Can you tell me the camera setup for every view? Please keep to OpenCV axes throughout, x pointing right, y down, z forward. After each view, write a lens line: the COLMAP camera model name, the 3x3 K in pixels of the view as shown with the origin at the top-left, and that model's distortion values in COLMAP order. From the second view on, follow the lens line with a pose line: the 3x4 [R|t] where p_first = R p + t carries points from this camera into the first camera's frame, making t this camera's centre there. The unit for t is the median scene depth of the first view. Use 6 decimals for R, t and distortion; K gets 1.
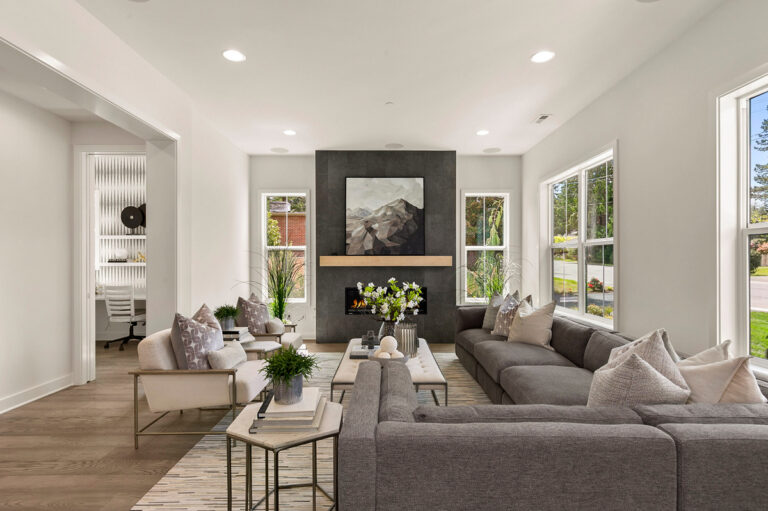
lens RADIAL K [[384.8, 0, 385.8], [0, 384.8, 259.7], [0, 0, 1]] dist [-0.002275, -0.000191]
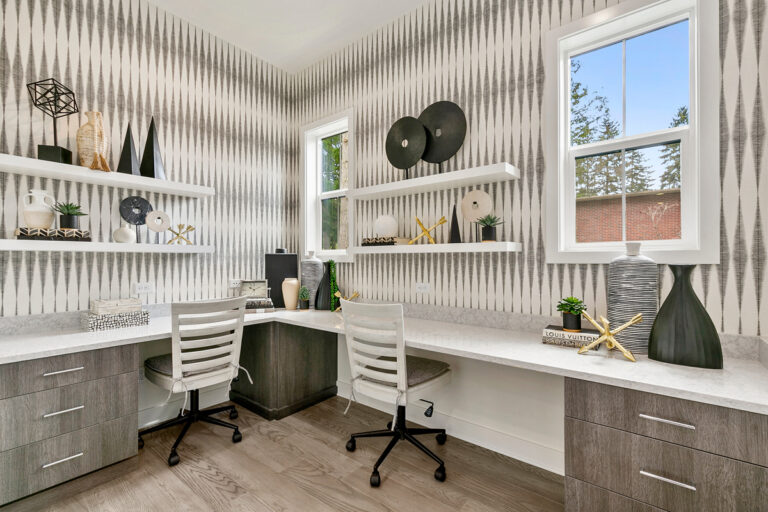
lens RADIAL K [[353.5, 0, 383.3], [0, 353.5, 260.6], [0, 0, 1]] dist [0.001807, -0.000251]
pose [[0.767057, 0.001817, -0.641576, -0.342137], [-0.000230, 0.999997, 0.002558, 0.018412], [0.641579, -0.001814, 0.767055, 0.547327]]
